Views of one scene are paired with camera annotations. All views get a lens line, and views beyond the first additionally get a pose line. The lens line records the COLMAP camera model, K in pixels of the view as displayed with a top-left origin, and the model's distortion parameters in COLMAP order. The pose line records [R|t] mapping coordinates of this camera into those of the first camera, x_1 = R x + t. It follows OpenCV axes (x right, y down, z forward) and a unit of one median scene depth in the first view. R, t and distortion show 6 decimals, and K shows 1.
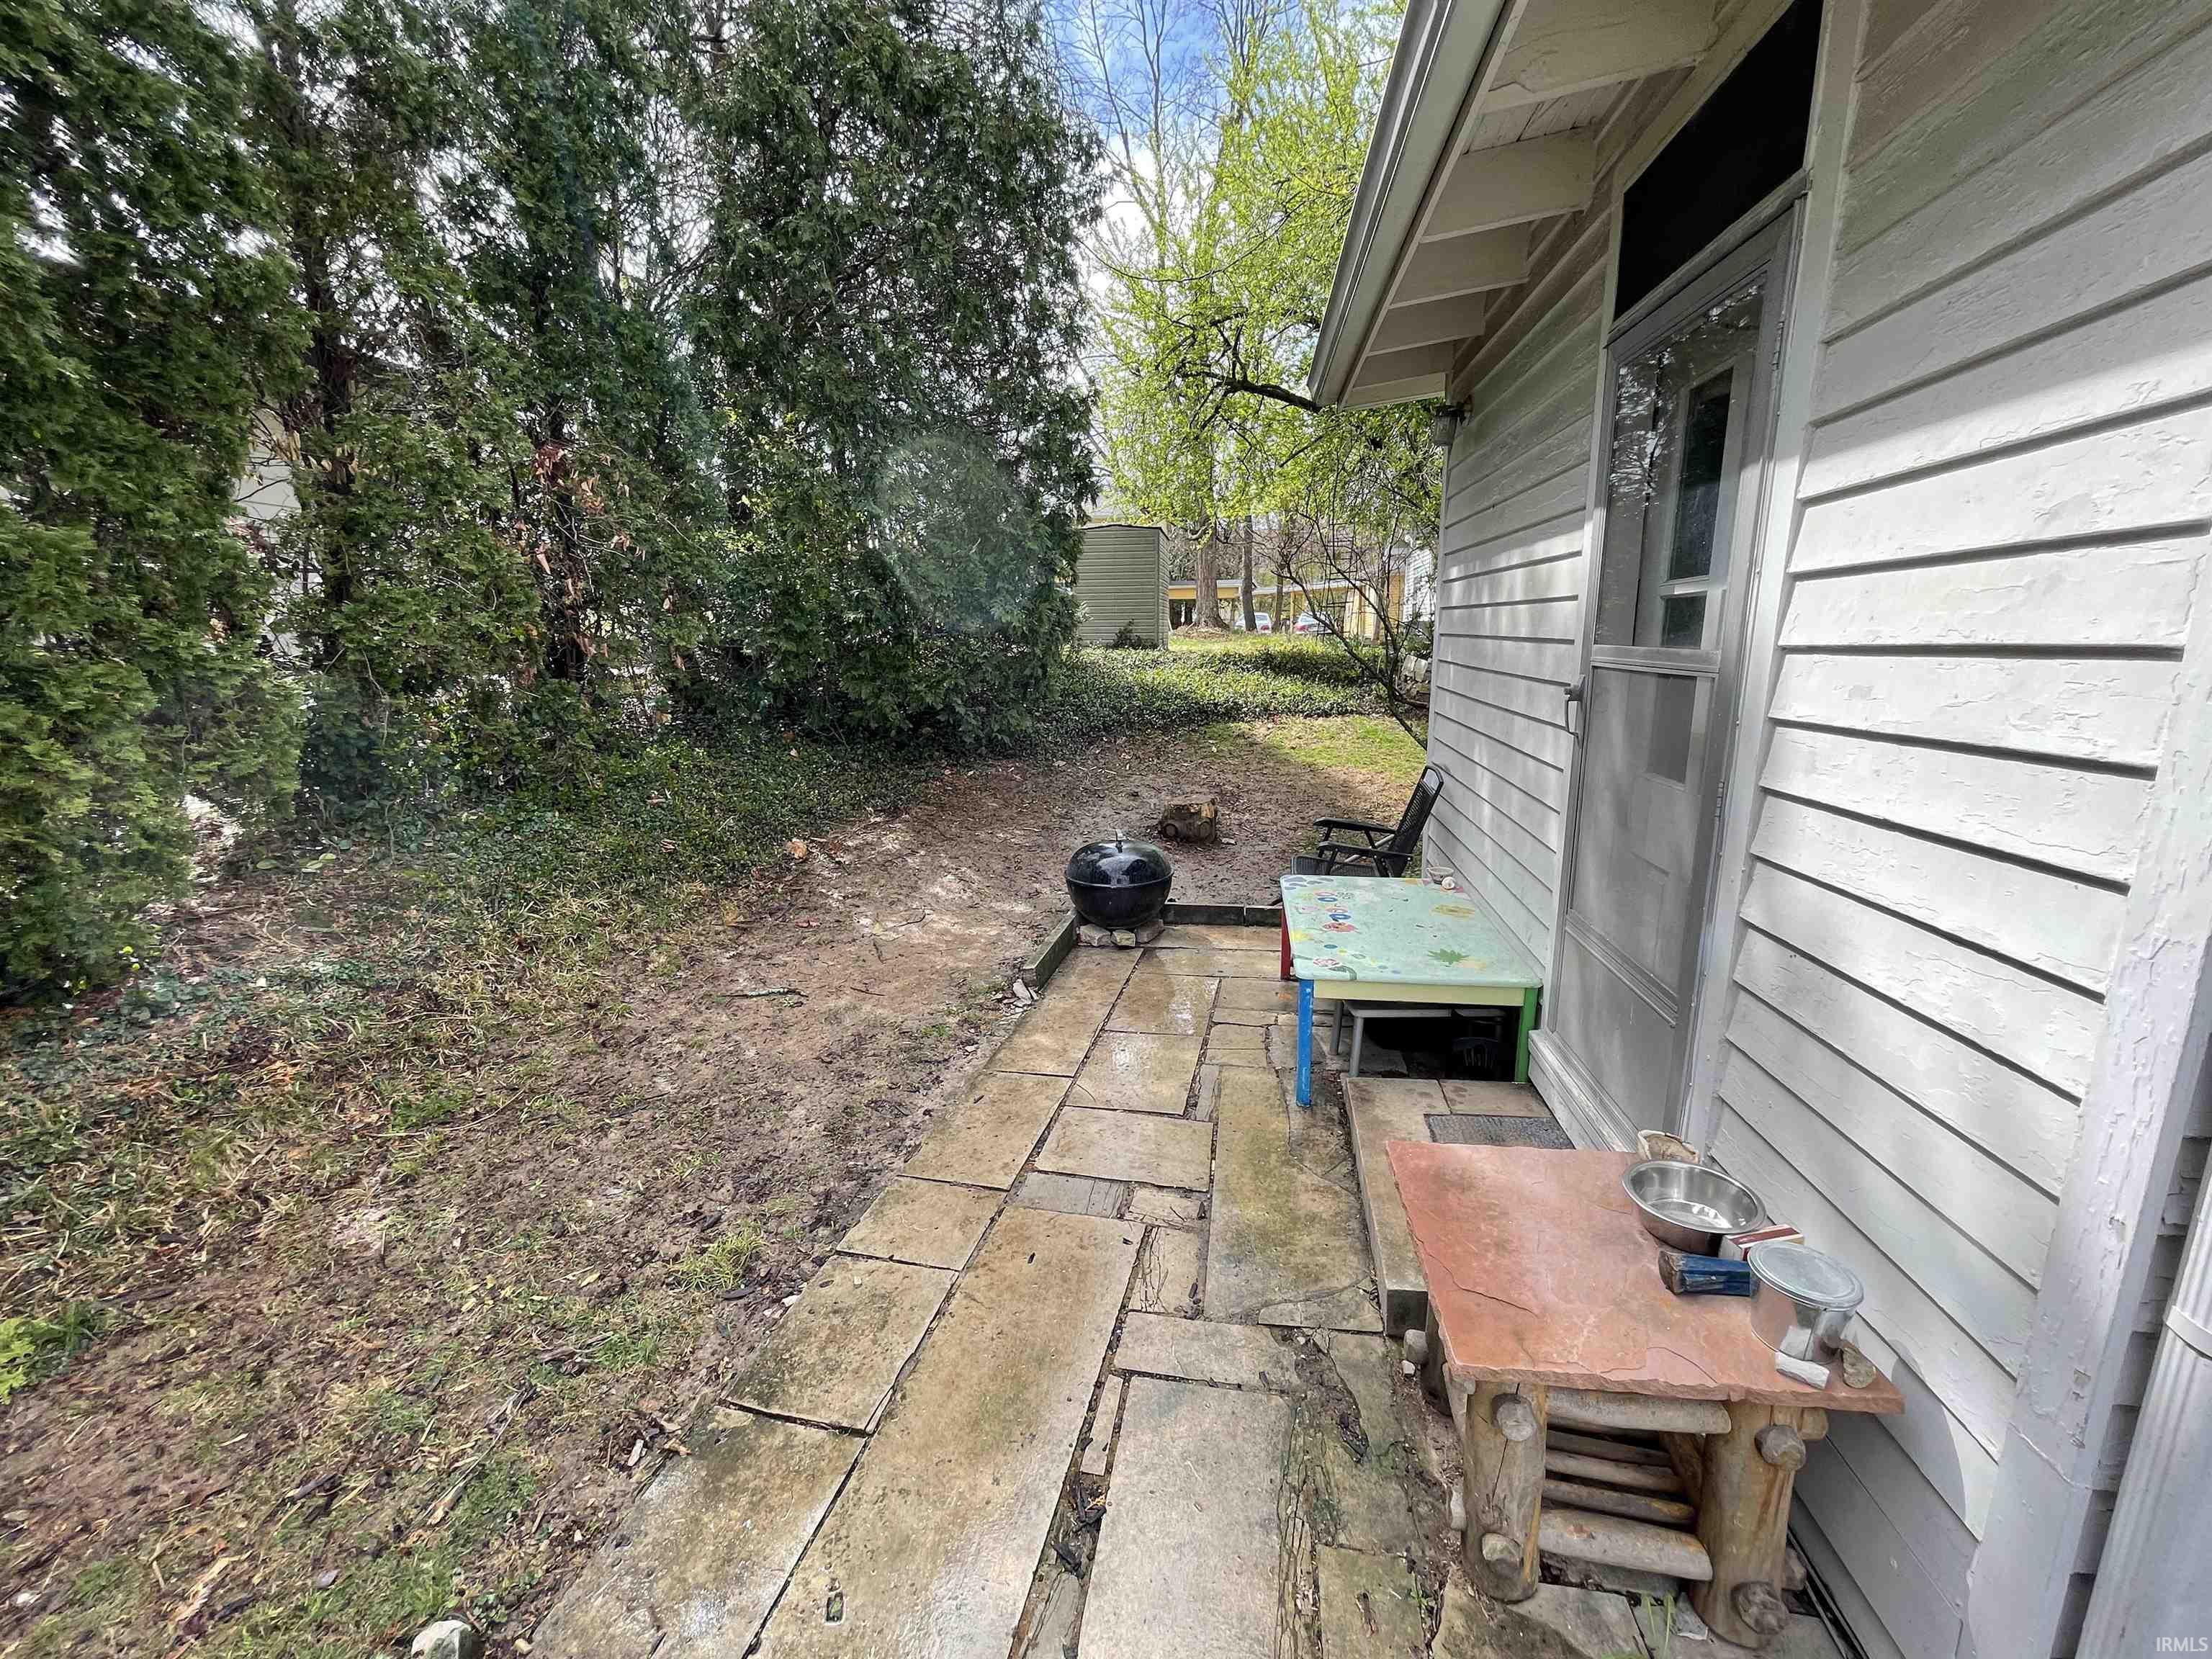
lens RADIAL K [[891.8, 0, 1111.6], [0, 891.8, 826.7], [0, 0, 1]] dist [-0.002486, 0.001797]
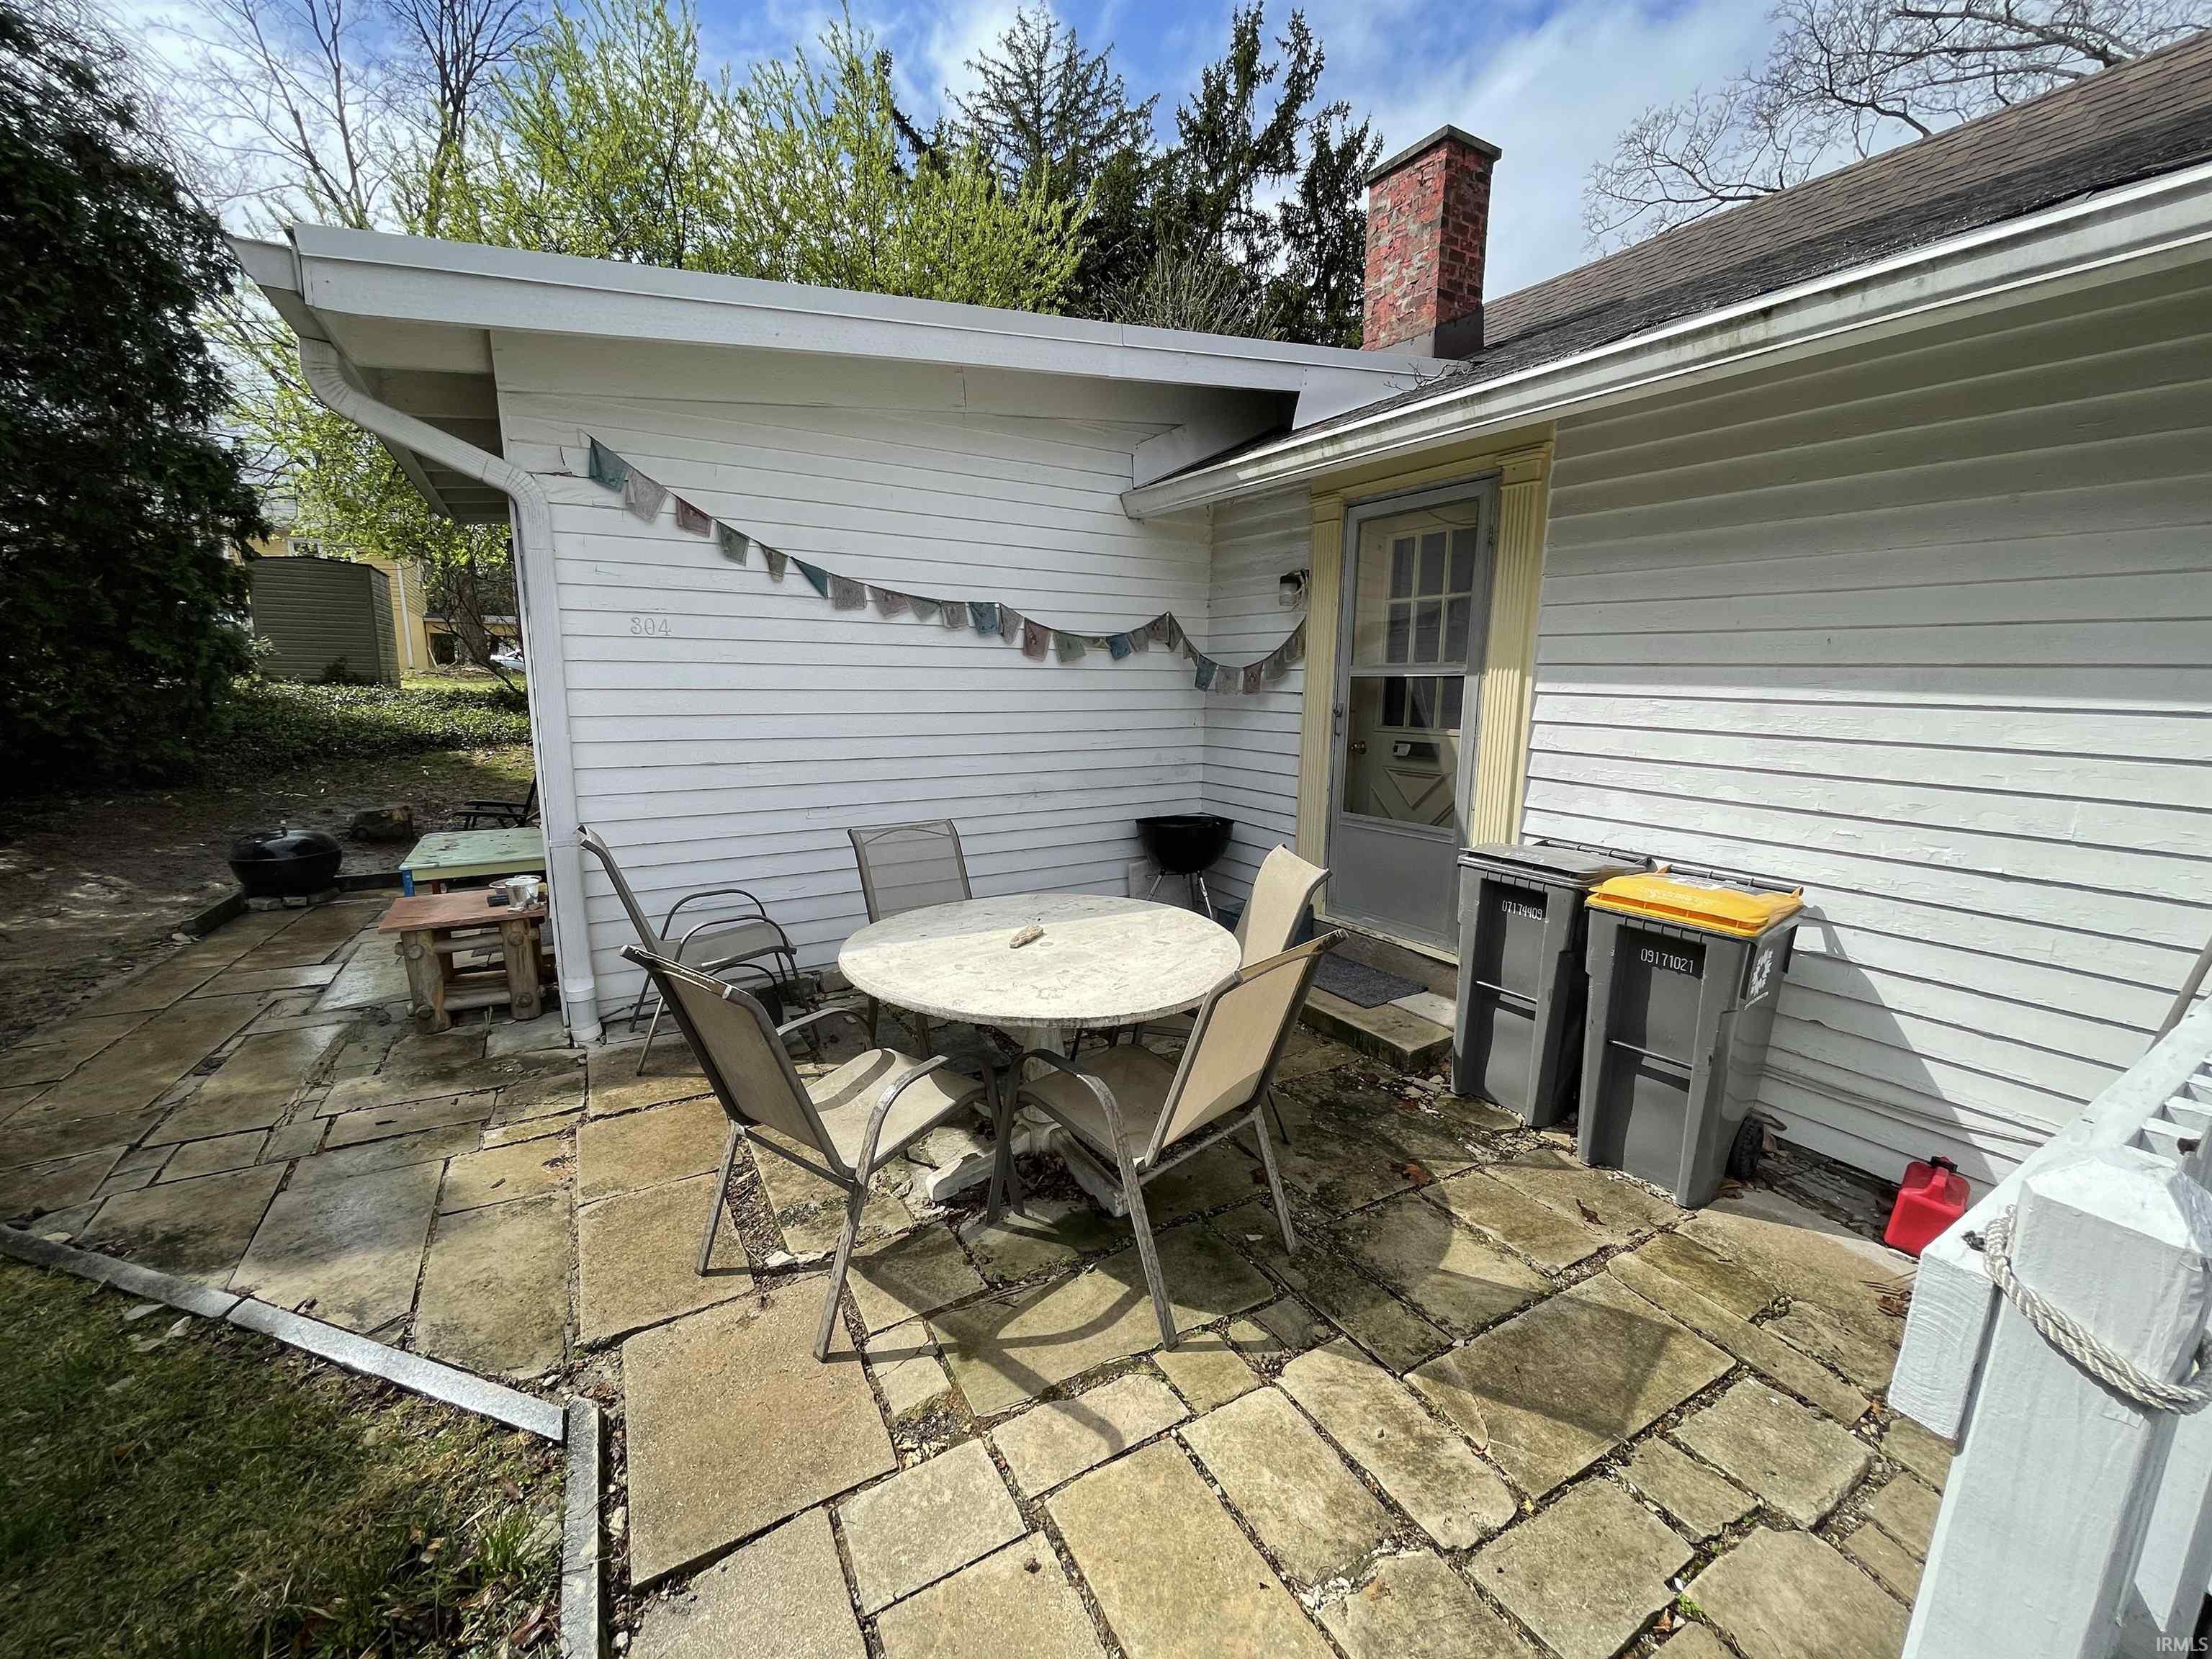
lens RADIAL K [[891.8, 0, 1104.9], [0, 891.8, 829.0], [0, 0, 1]] dist [-0.002486, 0.001797]
pose [[0.774694, -0.082642, 0.626913, 0.074072], [0.111527, 0.993738, -0.006818, 0.096850], [-0.622424, 0.075200, 0.779059, -0.457187]]
